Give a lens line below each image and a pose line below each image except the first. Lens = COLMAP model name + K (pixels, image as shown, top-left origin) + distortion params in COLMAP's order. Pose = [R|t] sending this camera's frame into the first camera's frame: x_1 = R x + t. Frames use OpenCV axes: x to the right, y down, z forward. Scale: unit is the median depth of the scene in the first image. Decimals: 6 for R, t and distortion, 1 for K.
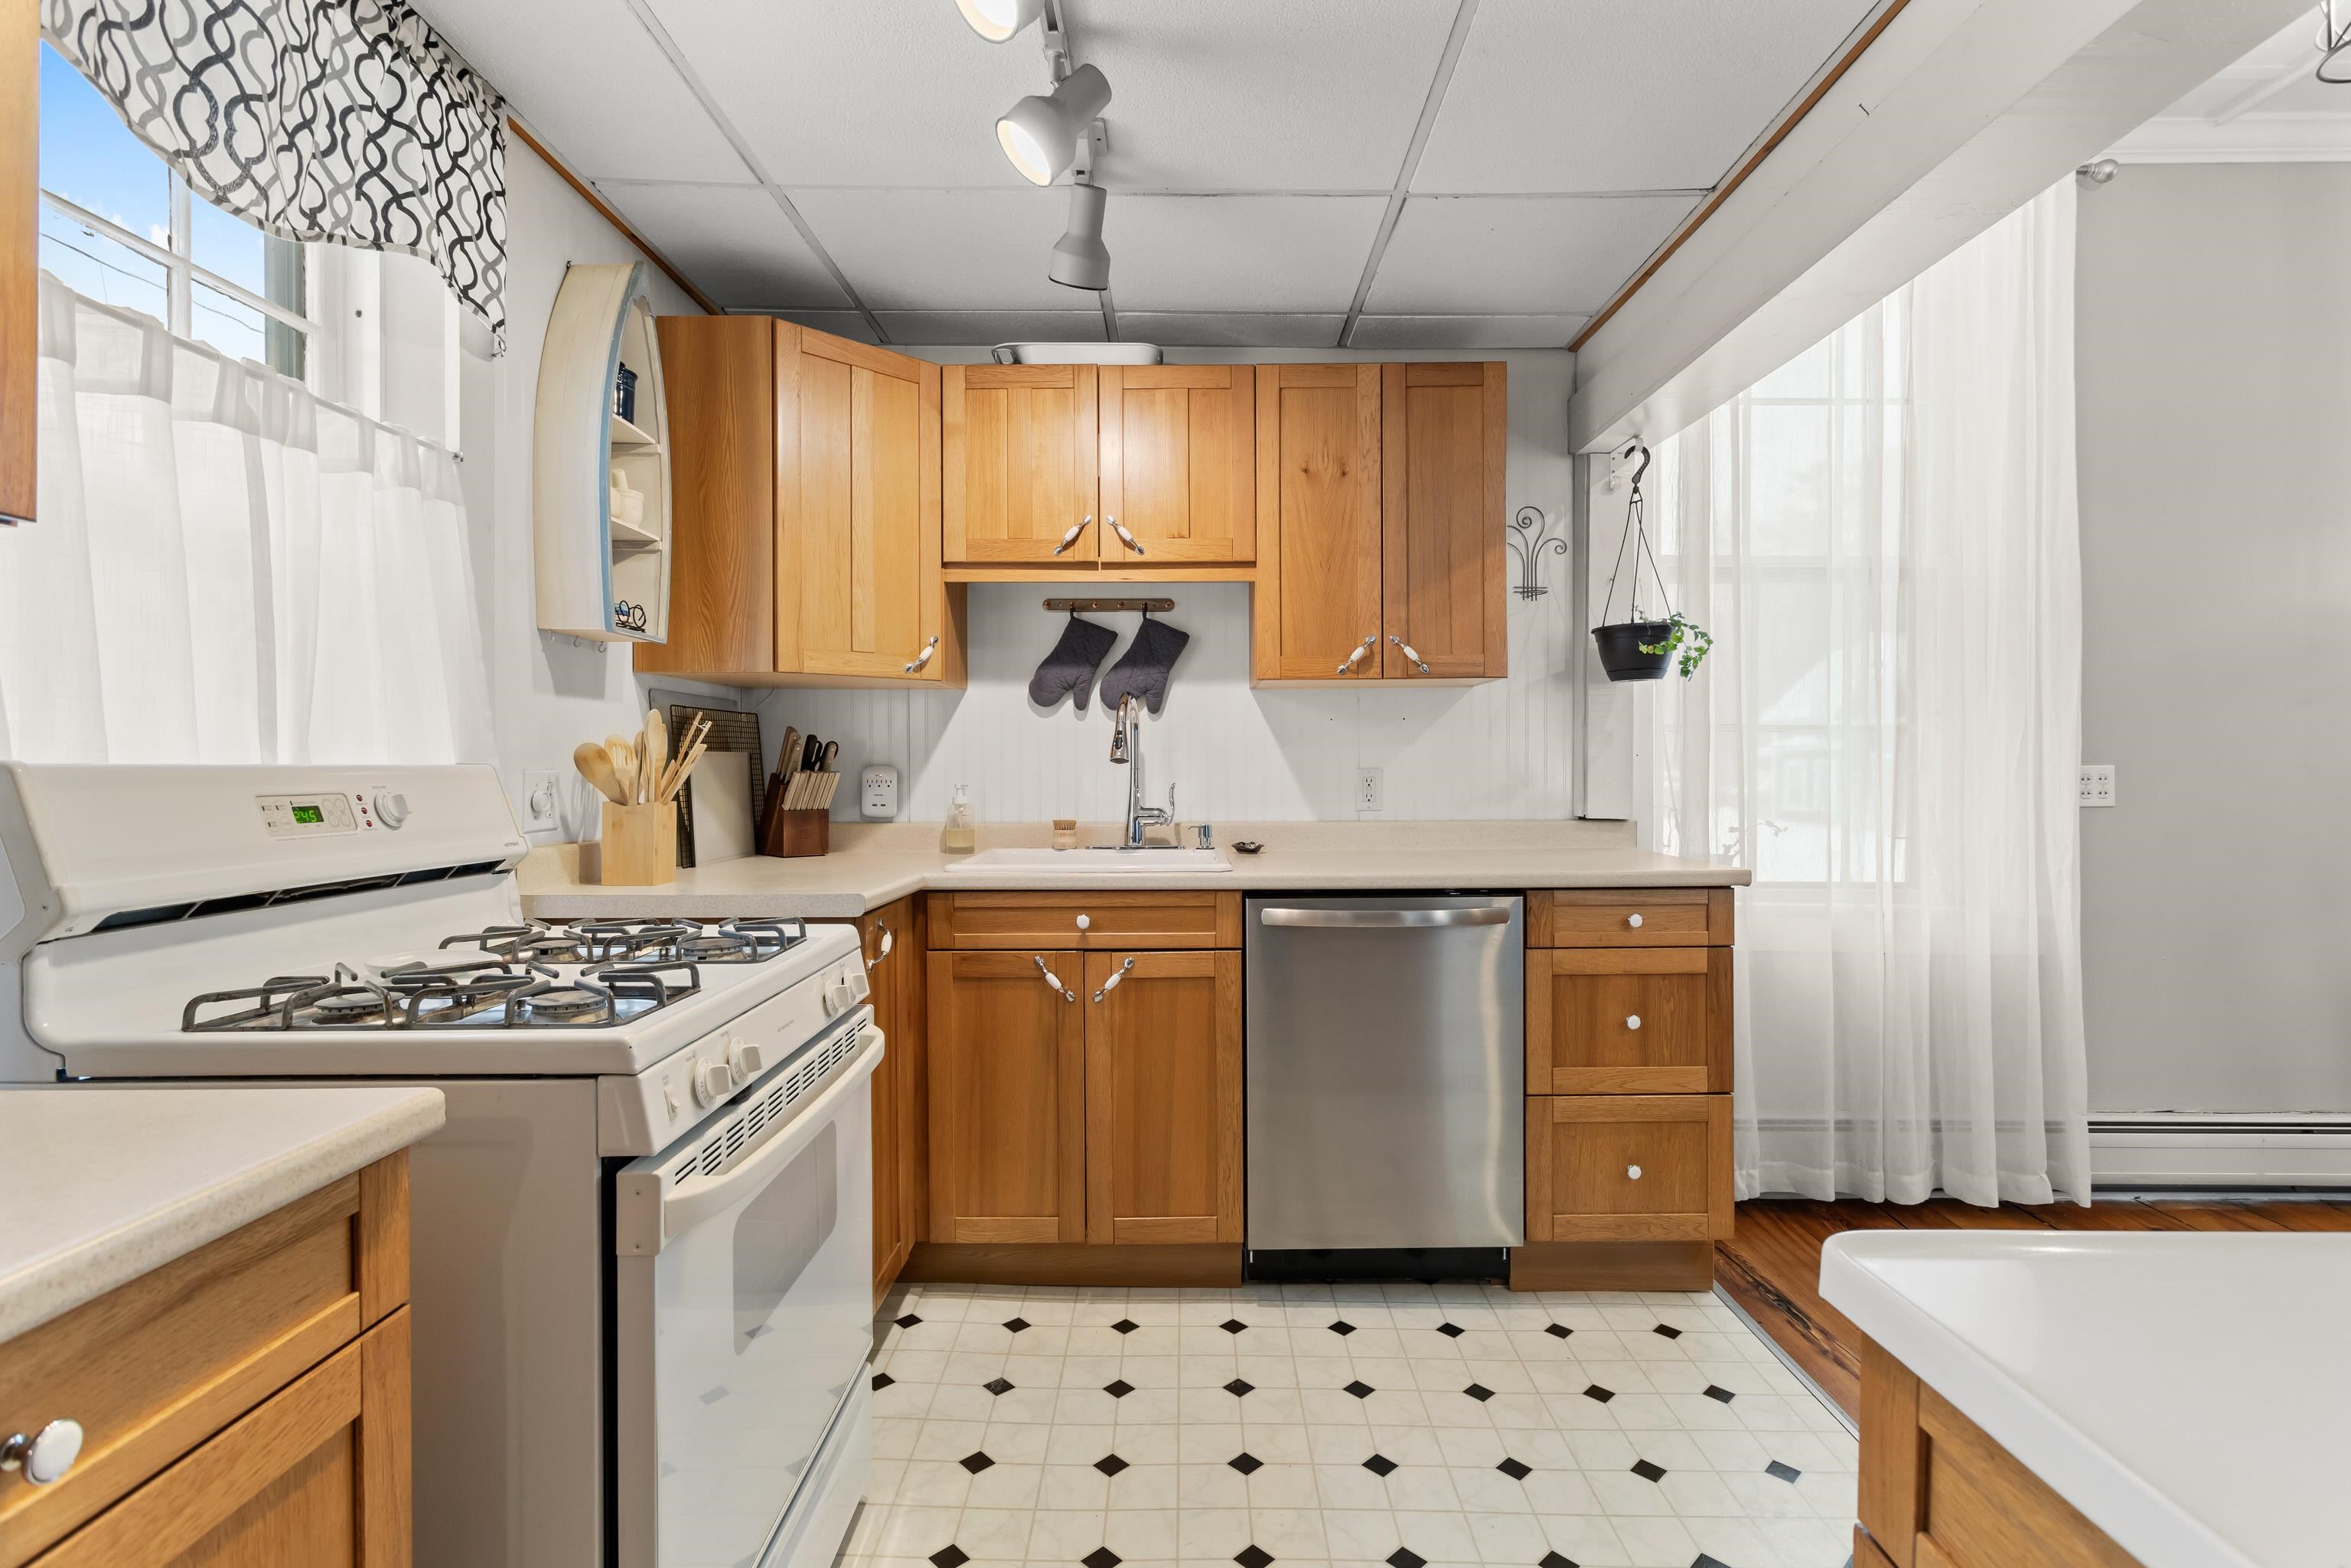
lens RADIAL K [[1132.0, 0, 1185.3], [0, 1132.0, 770.4], [0, 0, 1]] dist [0.000327, -0.000098]
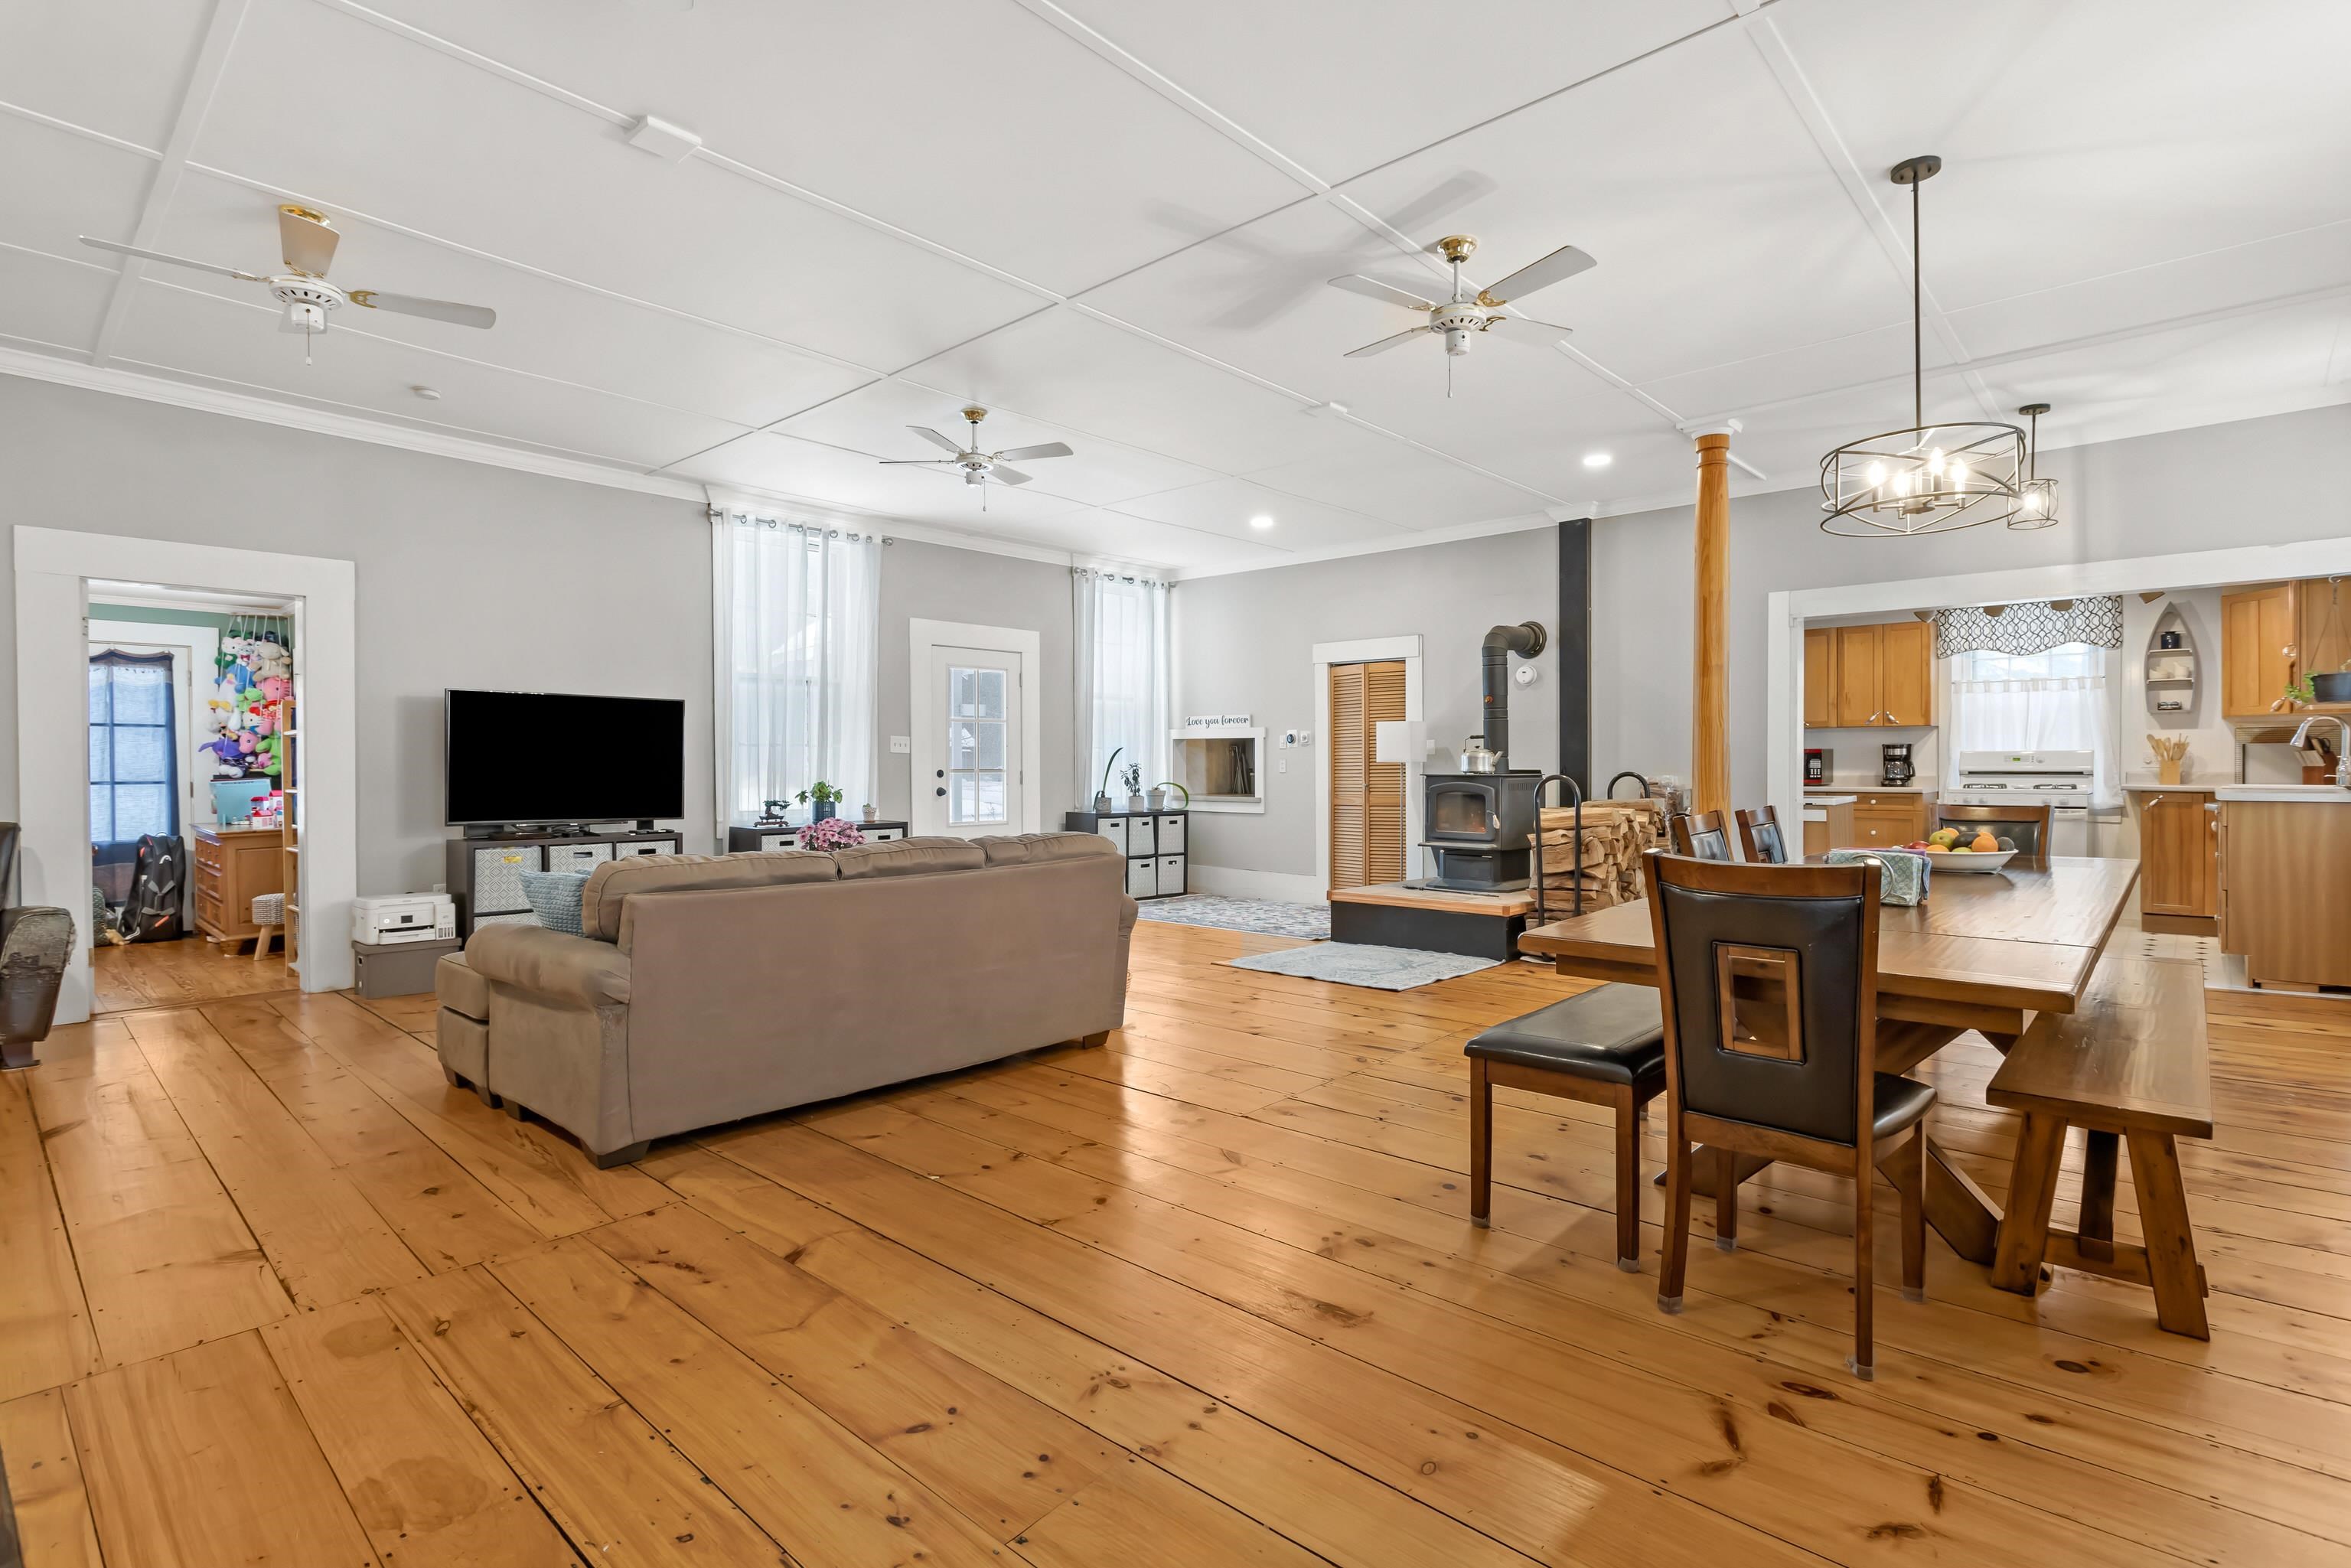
lens RADIAL K [[1132.0, 0, 1185.3], [0, 1132.0, 770.4], [0, 0, 1]] dist [0.000327, -0.000098]
pose [[-0.672120, 0.011884, -0.740347, 3.631726], [0.002114, 0.999898, 0.014131, 0.004007], [0.740440, 0.007933, -0.672076, 0.986462]]
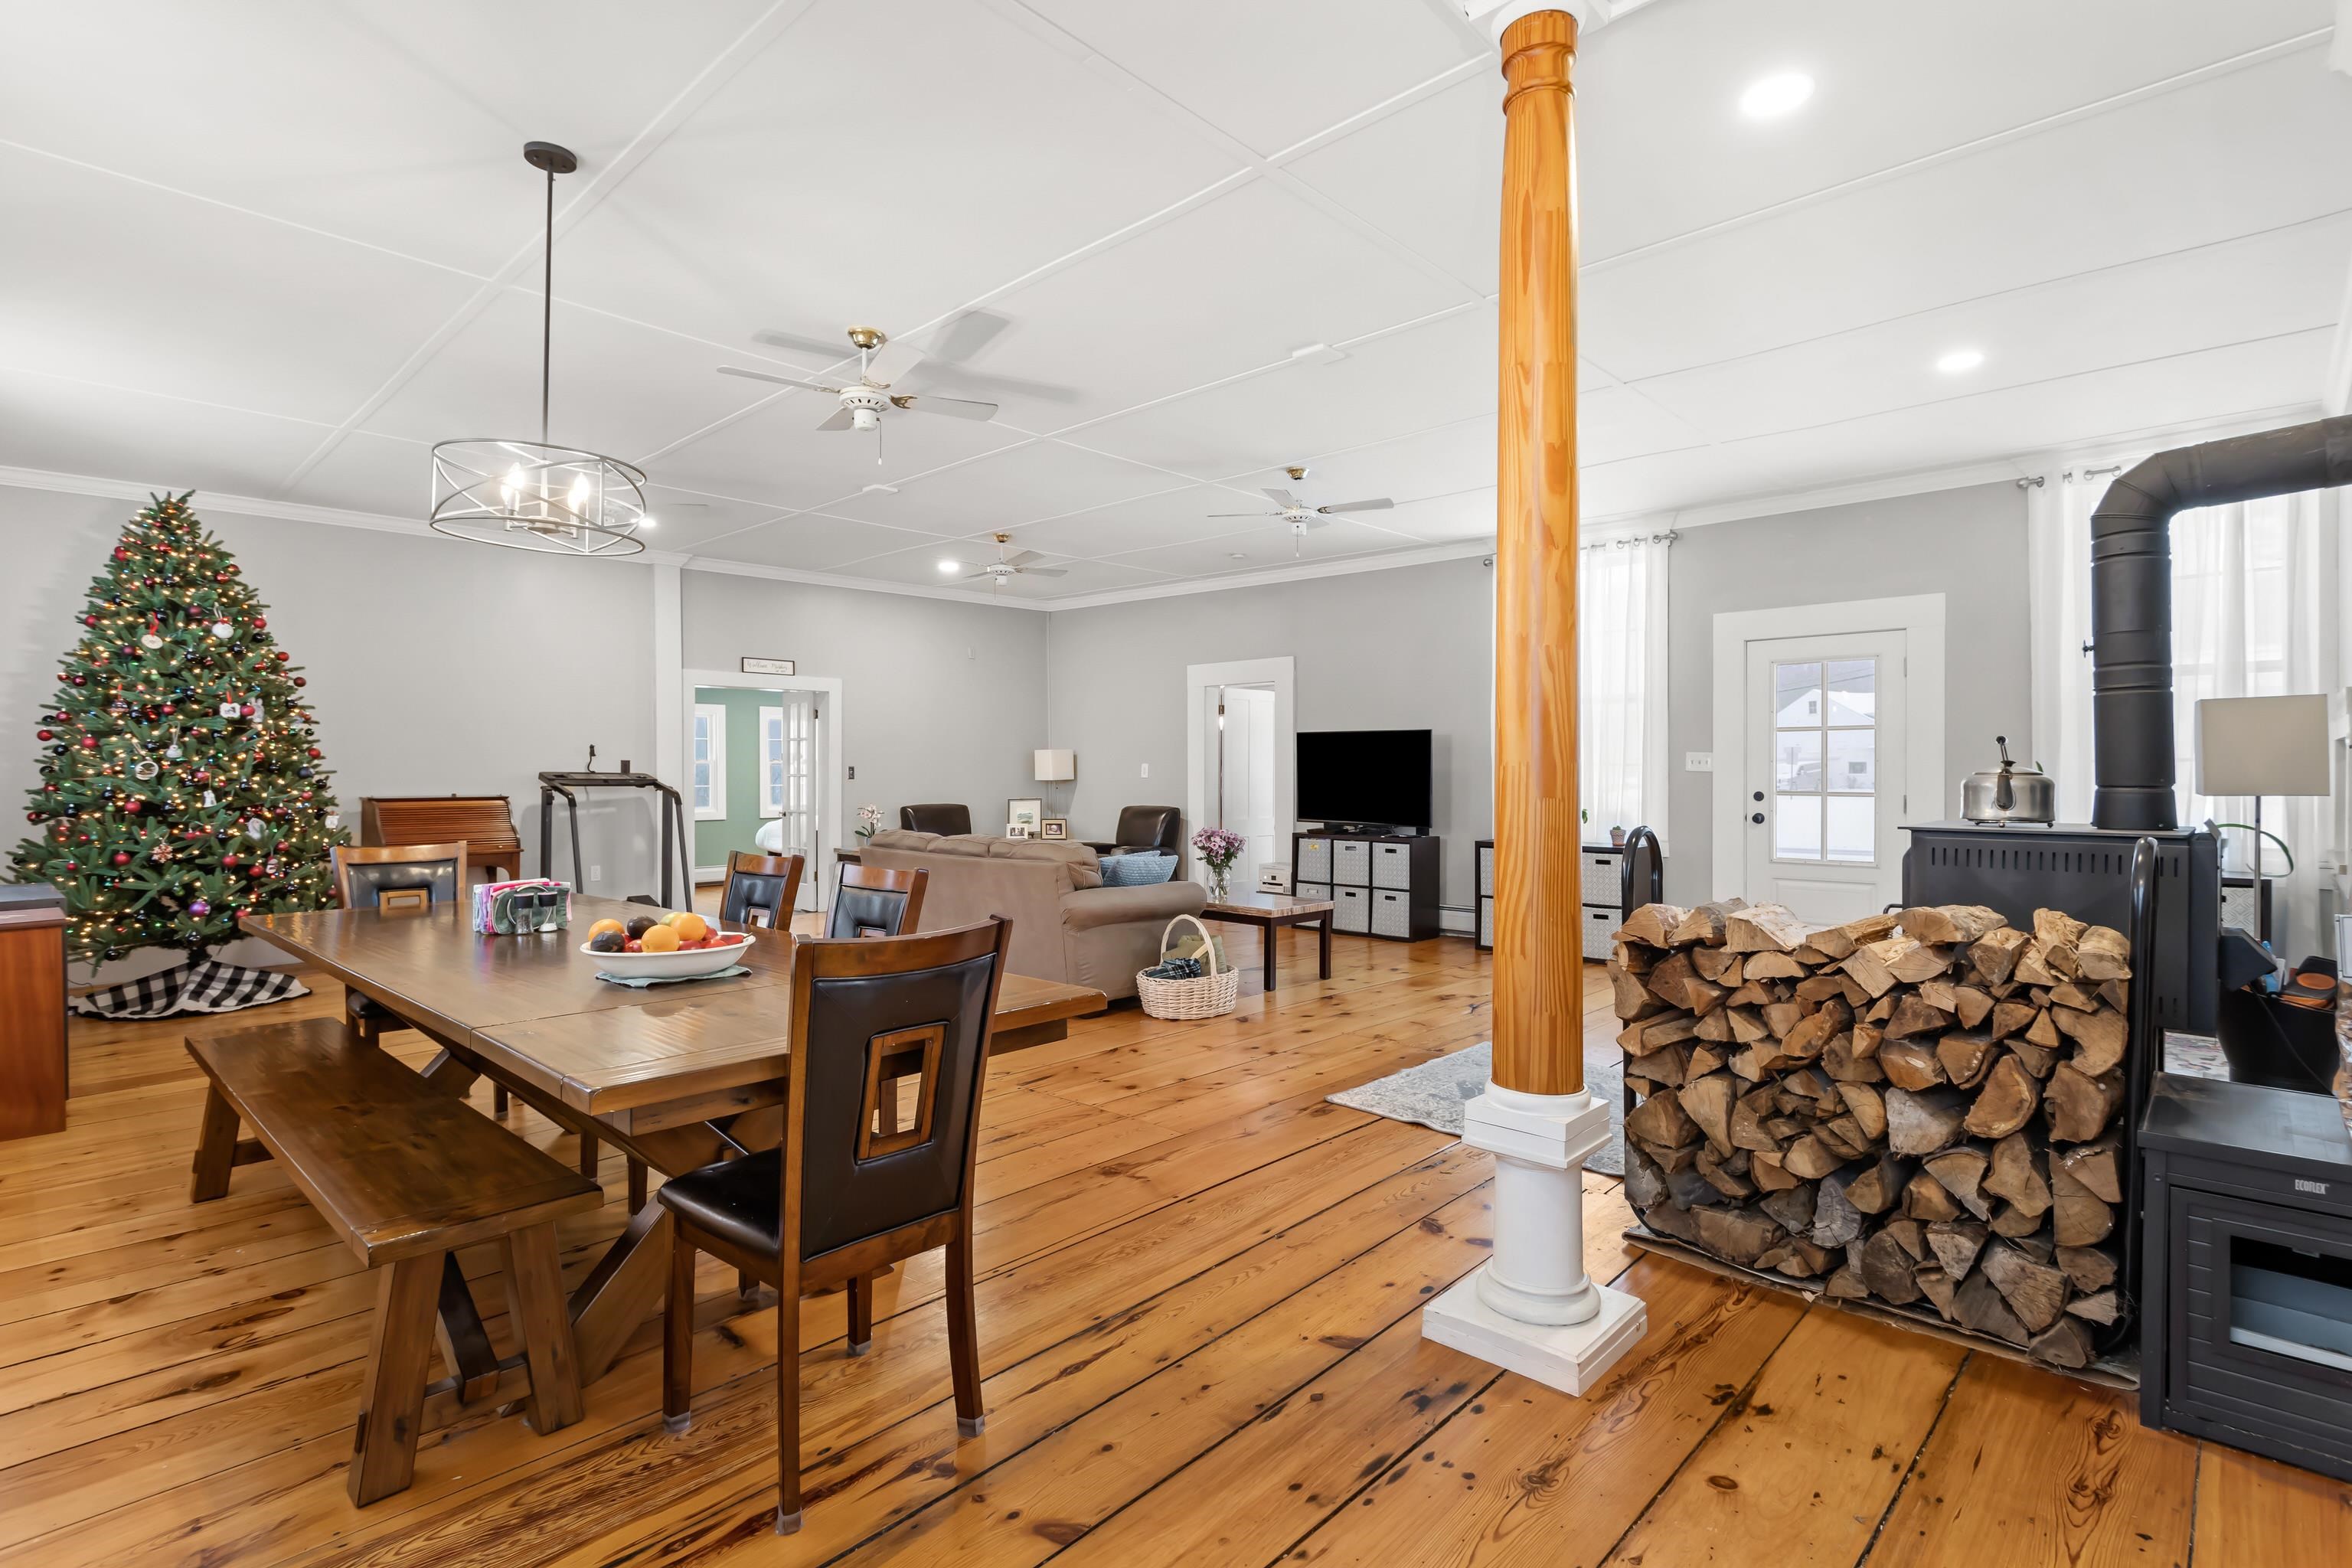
lens RADIAL K [[1132.5, 0, 1185.8], [0, 1132.5, 770.4], [0, 0, 1]] dist [0.000327, -0.000098]
pose [[-0.728495, 0.008202, 0.685002, 0.581327], [0.006415, 0.999966, -0.005151, 0.002093], [-0.685021, 0.000642, -0.728523, 1.165196]]
